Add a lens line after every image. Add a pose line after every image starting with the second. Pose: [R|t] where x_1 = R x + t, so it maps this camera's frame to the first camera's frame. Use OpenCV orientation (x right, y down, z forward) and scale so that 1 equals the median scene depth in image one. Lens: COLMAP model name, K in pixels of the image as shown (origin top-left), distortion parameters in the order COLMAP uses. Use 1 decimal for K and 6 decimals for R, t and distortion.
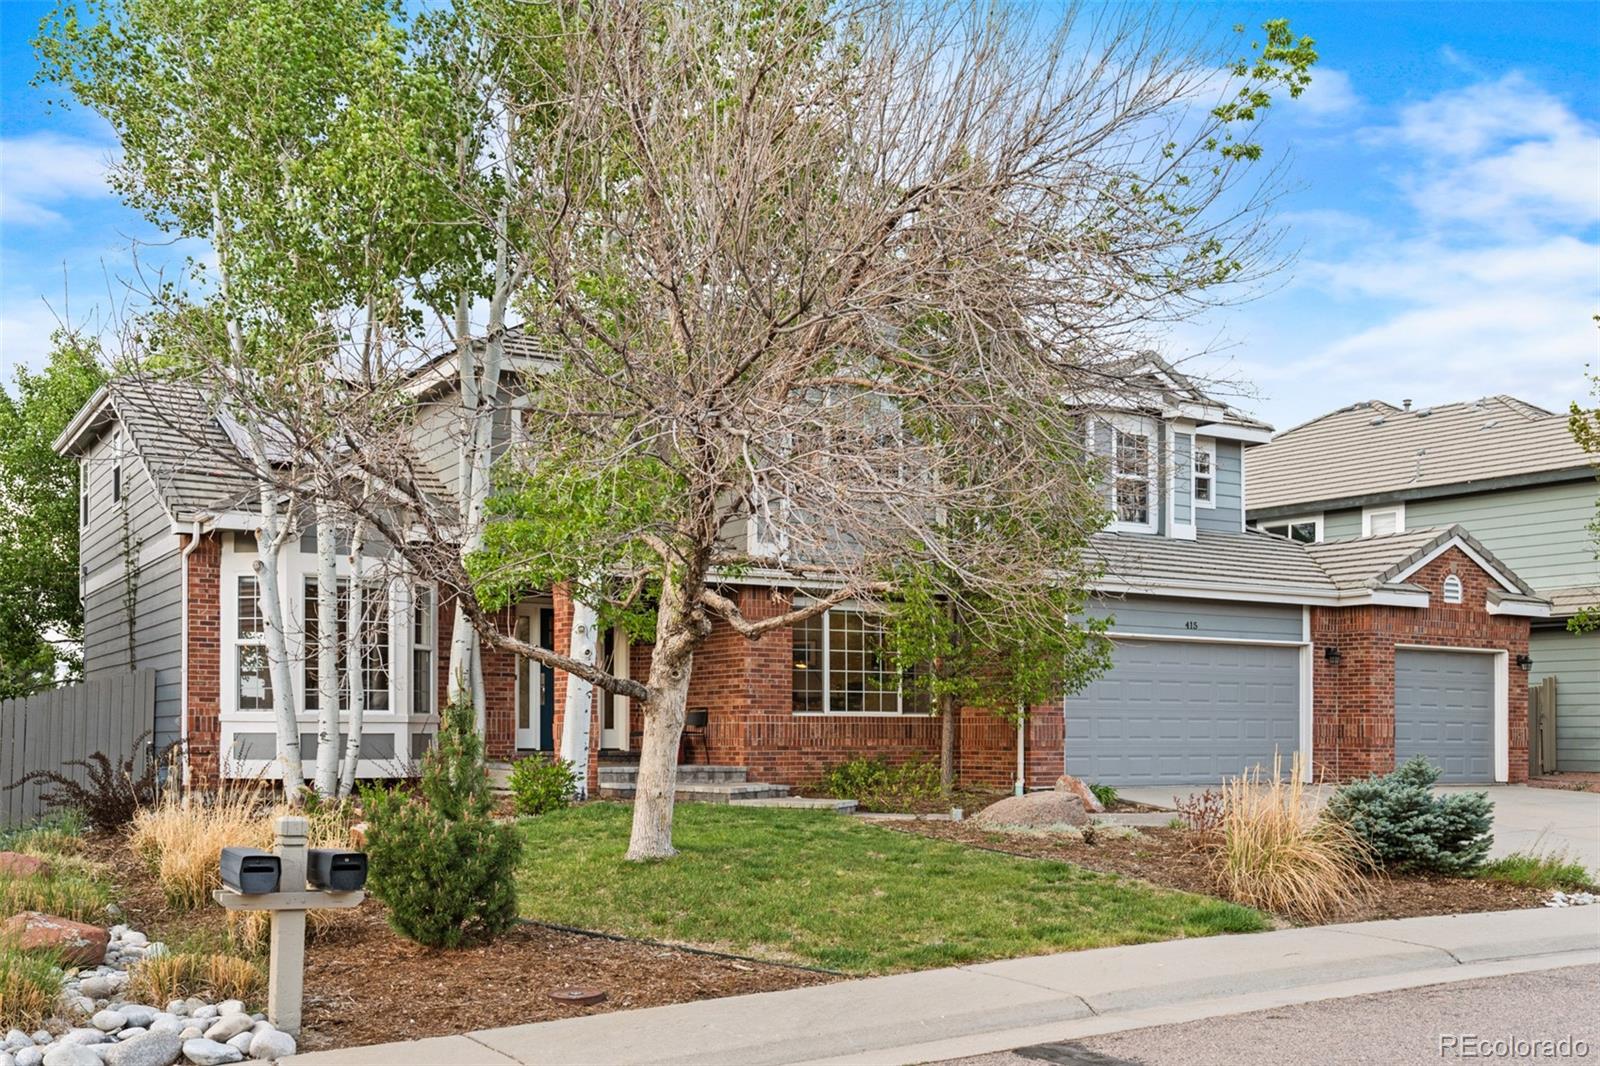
lens RADIAL K [[1661.7, 0, 800.0], [0, 1661.7, 533.0], [0, 0, 1]] dist [0.001686, 0.001735]
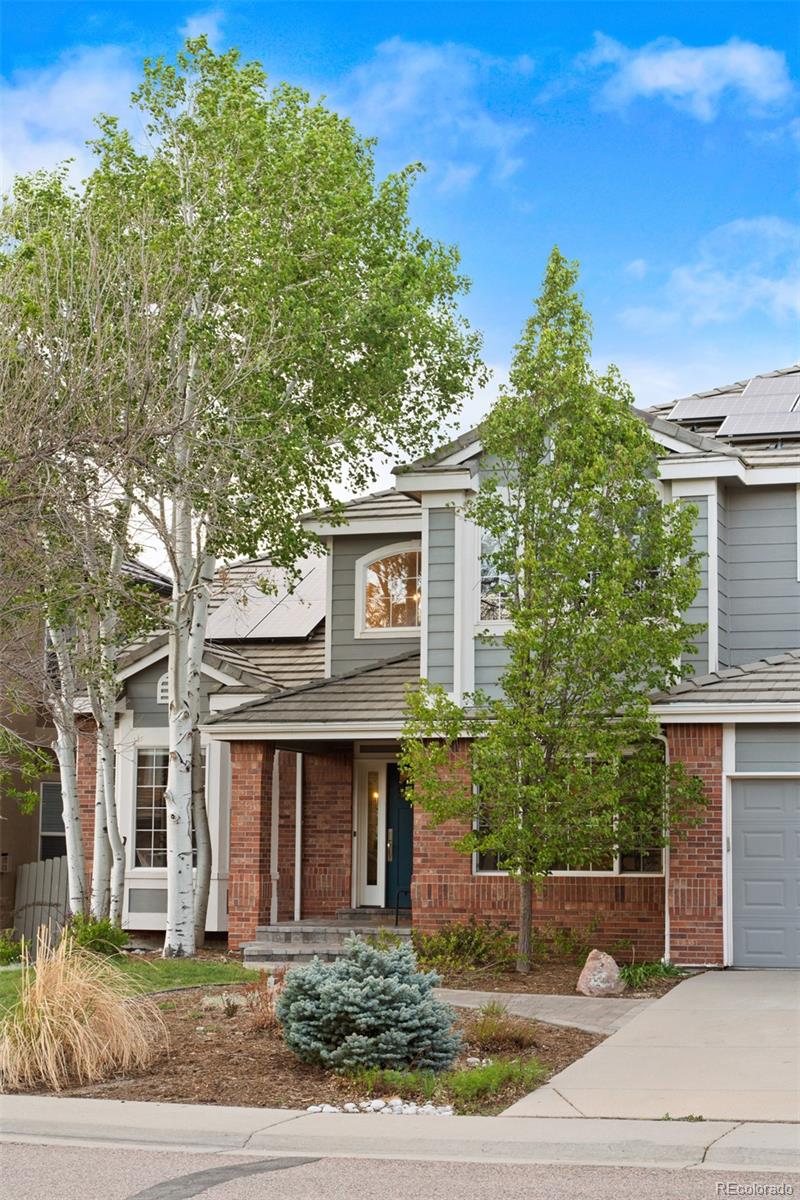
lens RADIAL K [[2155.8, 0, 401.5], [0, 2155.8, 528.3], [0, 0, 1]] dist [-0.010444, -0.066290]
pose [[0.643848, -0.113568, -0.756678, 0.913211], [0.085865, 0.993401, -0.076036, 0.005525], [0.760320, -0.016016, 0.649351, 0.195028]]
